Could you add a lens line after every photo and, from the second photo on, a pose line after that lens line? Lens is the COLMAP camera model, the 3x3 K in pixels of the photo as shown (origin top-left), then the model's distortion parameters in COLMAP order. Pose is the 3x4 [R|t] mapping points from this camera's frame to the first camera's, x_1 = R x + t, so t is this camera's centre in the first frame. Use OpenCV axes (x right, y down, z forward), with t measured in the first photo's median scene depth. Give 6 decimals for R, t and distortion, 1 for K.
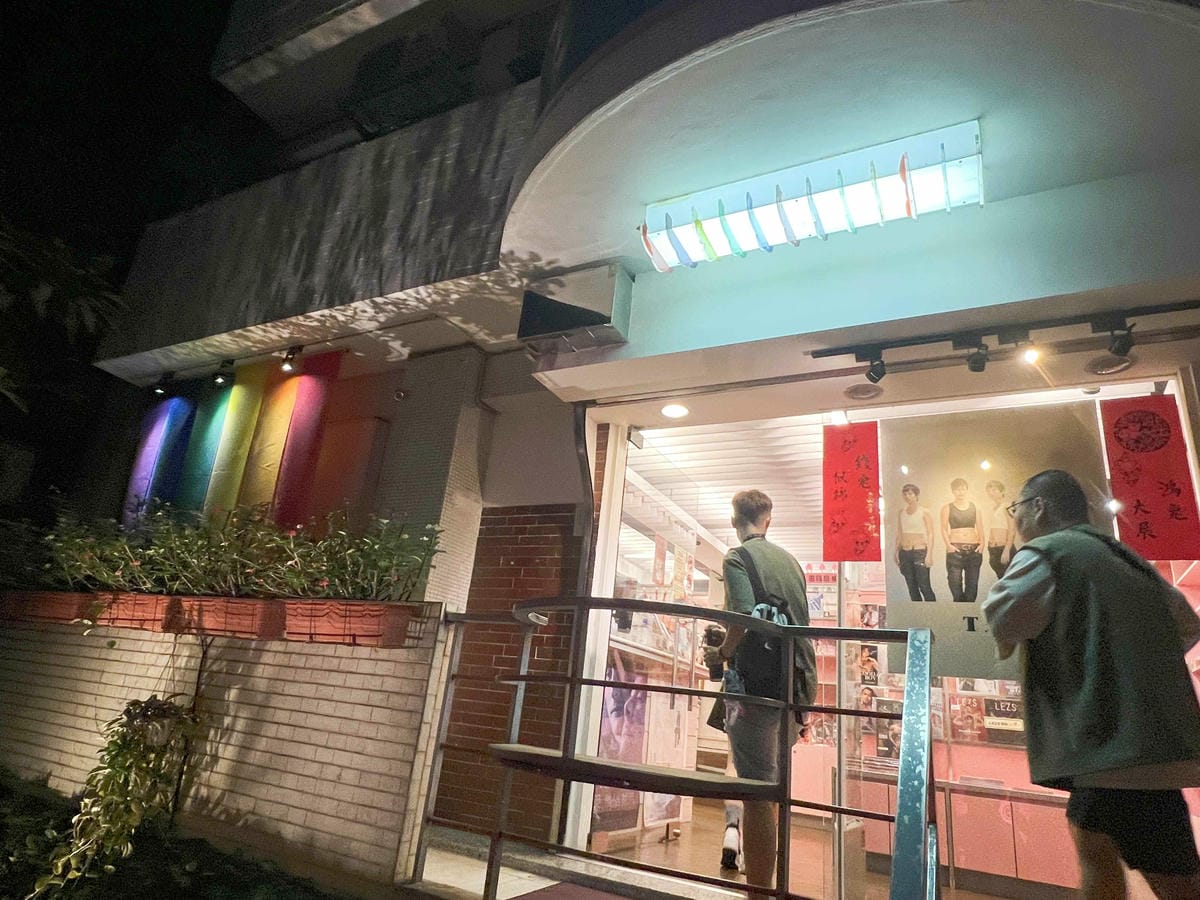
lens RADIAL K [[702.4, 0, 599.6], [0, 702.4, 450.4], [0, 0, 1]] dist [-0.000119, -0.000227]
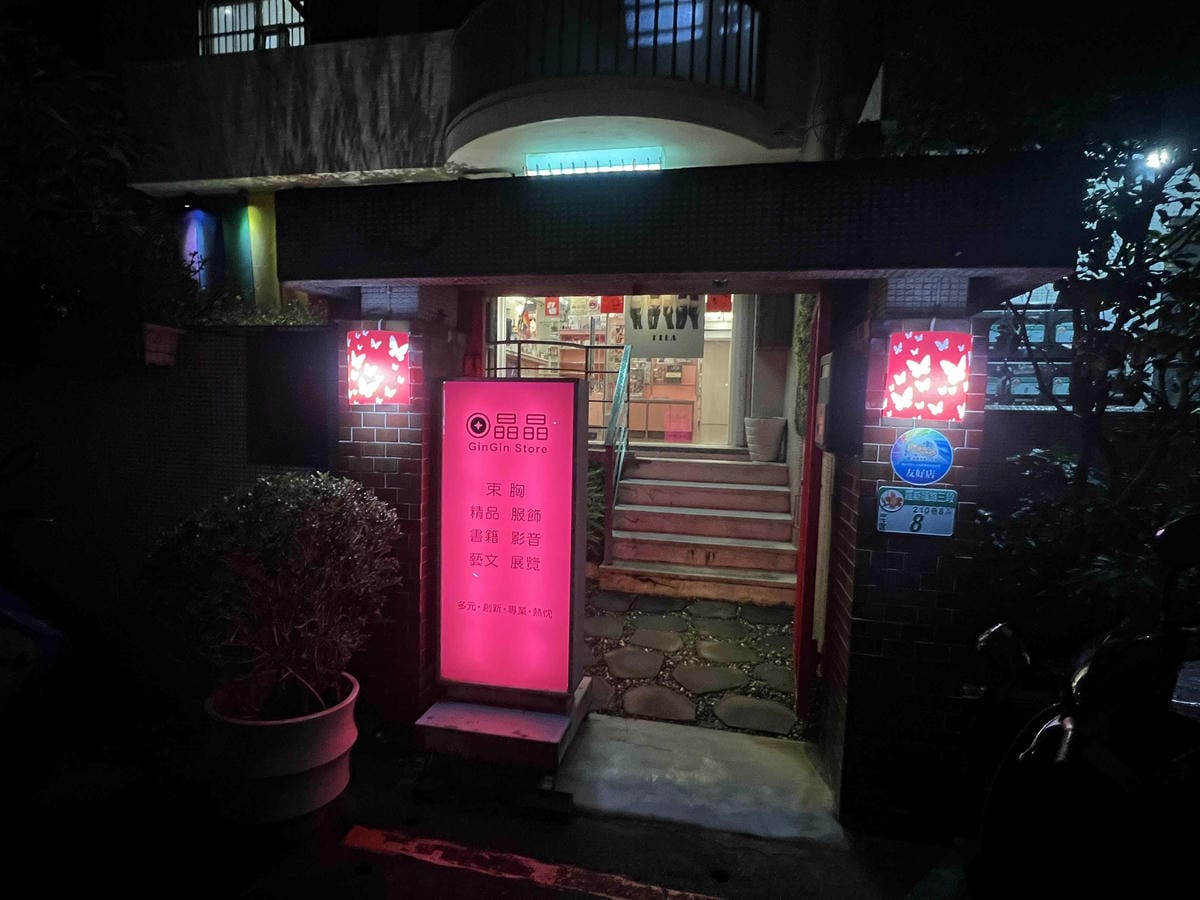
lens RADIAL K [[595.8, 0, 599.8], [0, 595.8, 449.0], [0, 0, 1]] dist [-0.000735, -0.000041]
pose [[0.958688, -0.102419, 0.265384, -0.219571], [-0.023700, 0.900932, 0.433312, -0.249646], [-0.283472, -0.421700, 0.861285, -0.765432]]
